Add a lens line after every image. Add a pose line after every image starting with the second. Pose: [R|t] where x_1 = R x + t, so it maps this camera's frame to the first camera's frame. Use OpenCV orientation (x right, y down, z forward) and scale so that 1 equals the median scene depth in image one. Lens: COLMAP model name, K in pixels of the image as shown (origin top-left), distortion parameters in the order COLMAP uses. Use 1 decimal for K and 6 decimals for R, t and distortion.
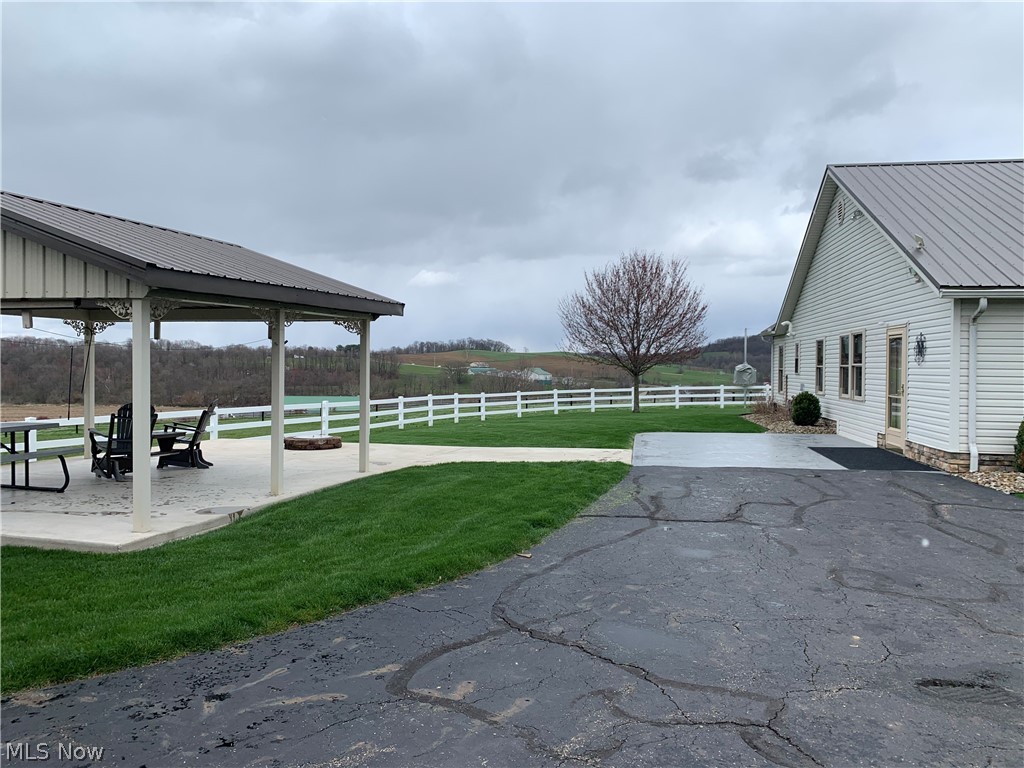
lens RADIAL K [[778.8, 0, 516.7], [0, 778.8, 370.2], [0, 0, 1]] dist [0.050920, -0.070670]
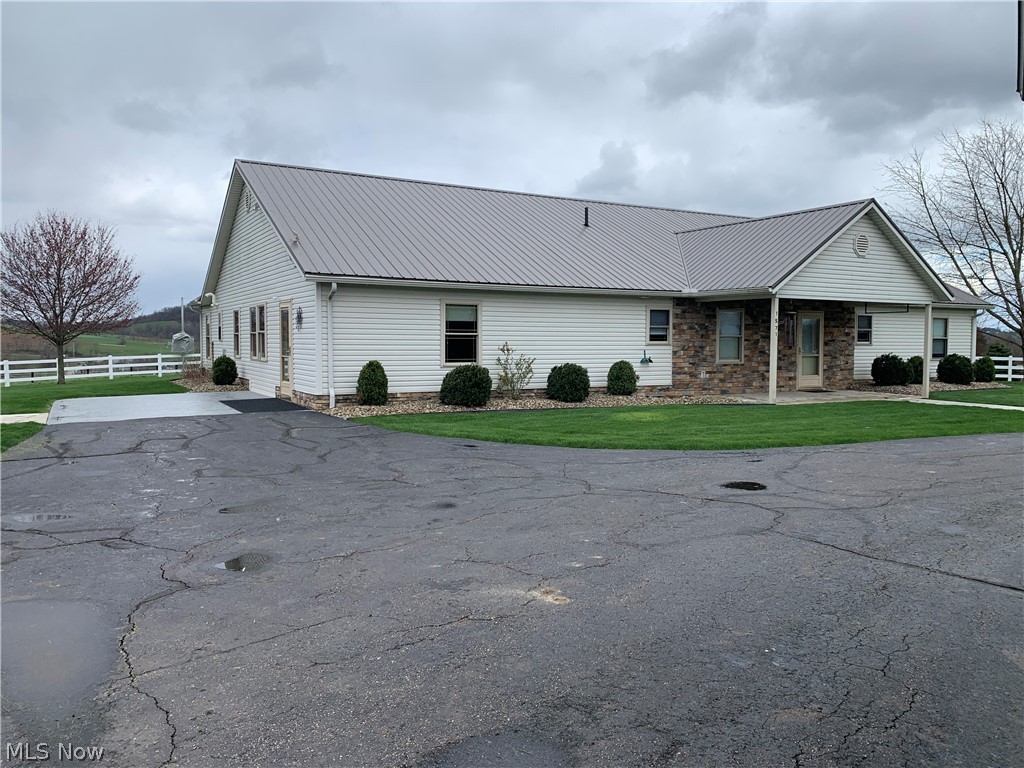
lens RADIAL K [[778.8, 0, 513.7], [0, 778.8, 378.5], [0, 0, 1]] dist [0.050920, -0.070670]
pose [[0.784802, -0.039061, 0.618515, -0.016058], [0.008744, 0.998610, 0.051970, 0.007903], [-0.619685, -0.035378, 0.784053, -0.268734]]
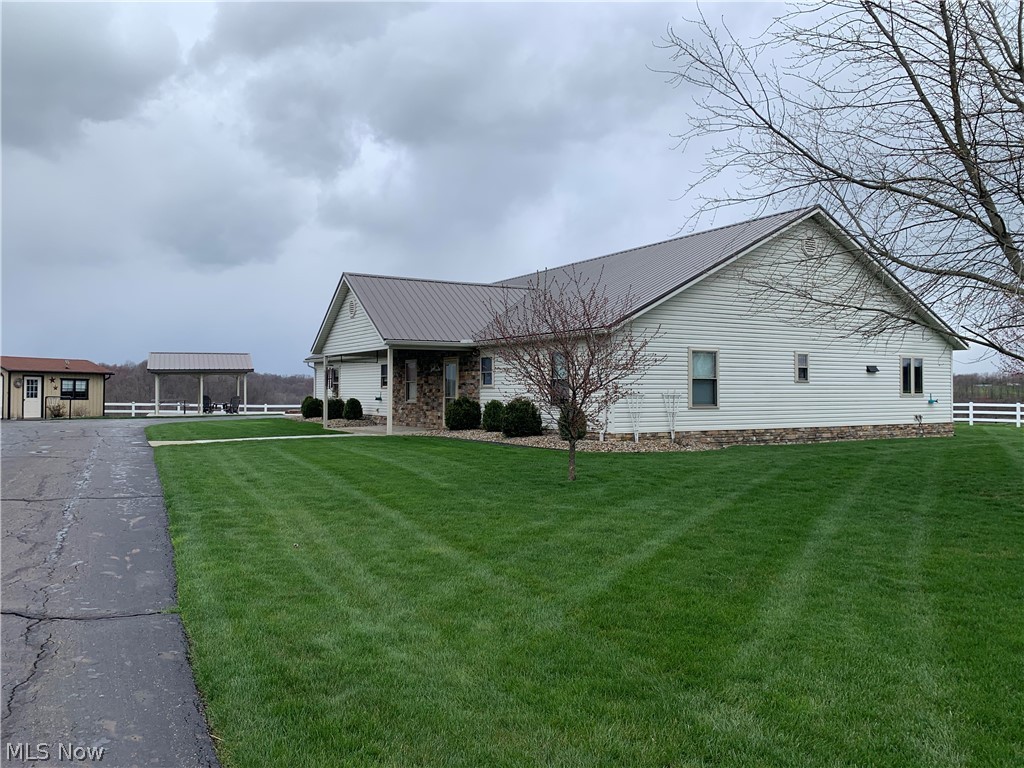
lens RADIAL K [[778.8, 0, 519.5], [0, 778.8, 385.9], [0, 0, 1]] dist [0.050920, -0.070670]
pose [[0.647785, -0.015029, -0.761675, 3.455707], [0.003351, 0.999852, -0.016878, 0.061344], [0.761816, 0.008382, 0.647739, -0.415376]]
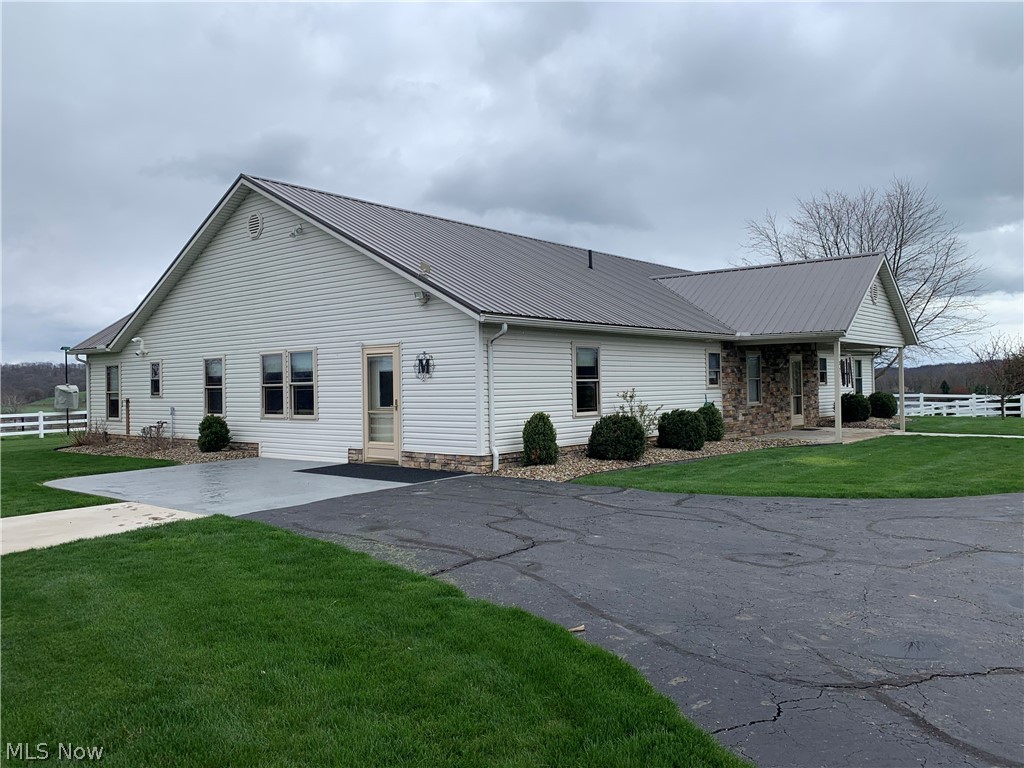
lens RADIAL K [[778.8, 0, 508.4], [0, 778.8, 383.3], [0, 0, 1]] dist [0.050920, -0.070670]
pose [[0.521133, -0.018420, 0.853277, -0.383225], [0.028714, 0.999579, 0.004042, -0.004887], [-0.852992, 0.022395, 0.521443, 0.368381]]
